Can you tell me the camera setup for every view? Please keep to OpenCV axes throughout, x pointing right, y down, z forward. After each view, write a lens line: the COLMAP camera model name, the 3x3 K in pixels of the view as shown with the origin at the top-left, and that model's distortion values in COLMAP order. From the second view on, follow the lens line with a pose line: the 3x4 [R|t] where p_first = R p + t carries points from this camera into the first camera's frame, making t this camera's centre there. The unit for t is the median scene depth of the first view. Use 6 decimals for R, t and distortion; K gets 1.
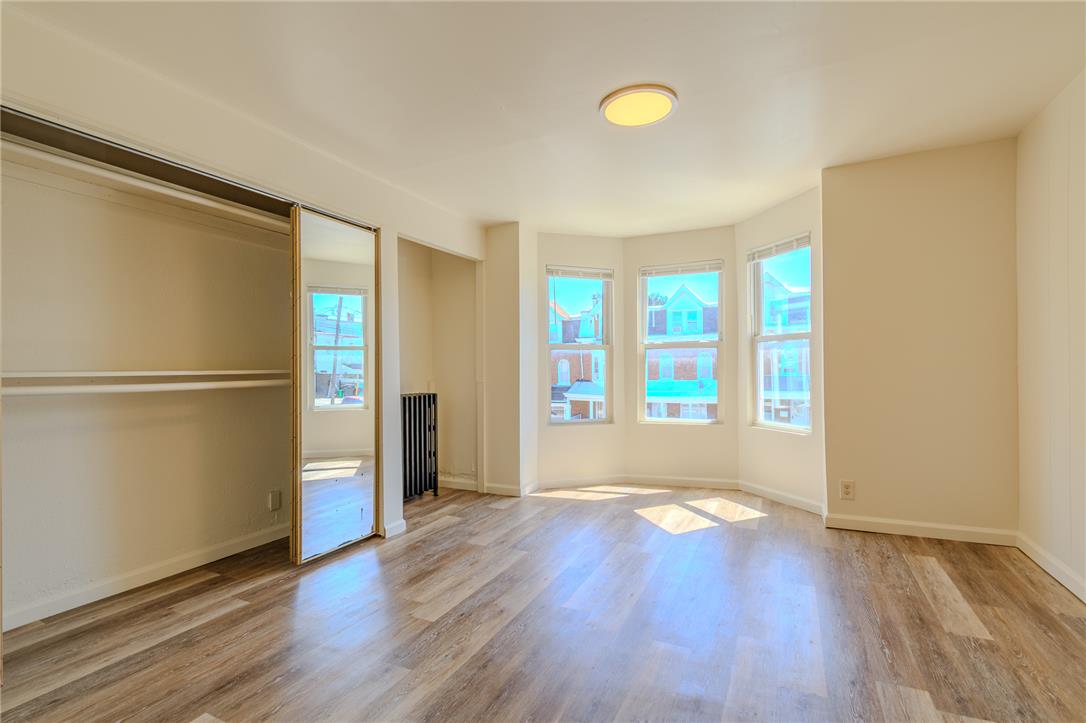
lens RADIAL K [[501.4, 0, 543.1], [0, 501.4, 365.8], [0, 0, 1]] dist [0.004931, -0.002362]
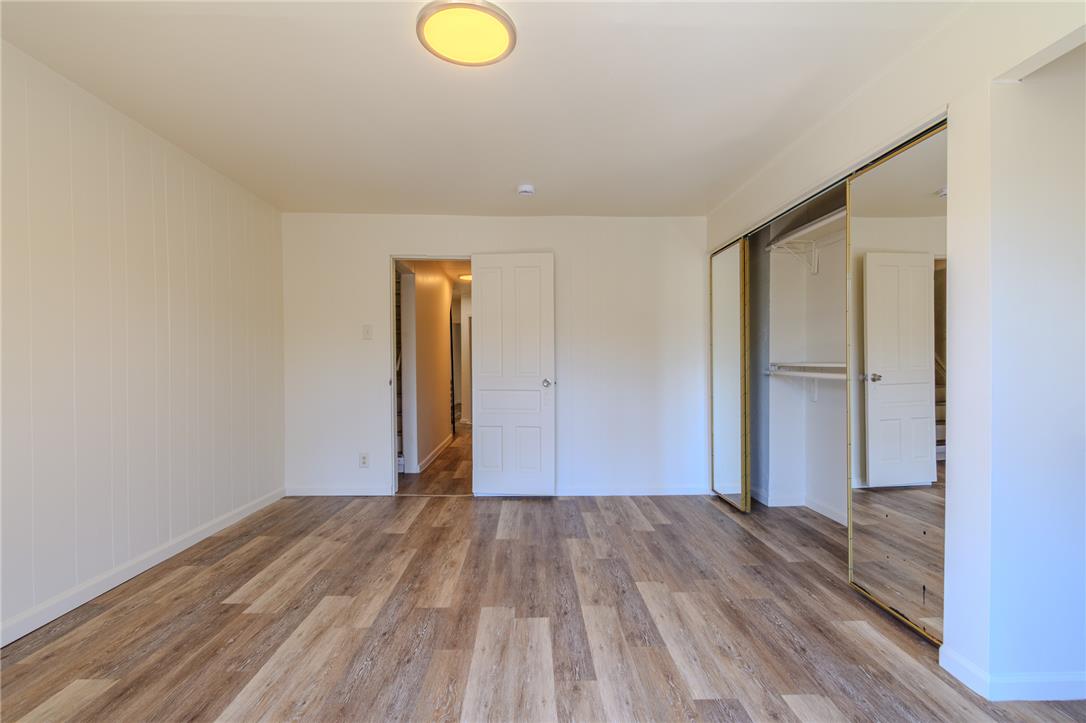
lens RADIAL K [[501.4, 0, 541.8], [0, 501.4, 360.3], [0, 0, 1]] dist [0.004931, -0.002362]
pose [[-0.884056, 0.012927, -0.467202, 0.521911], [0.015409, 0.999880, -0.001491, -0.007759], [0.467127, -0.008517, -0.884149, 1.975003]]
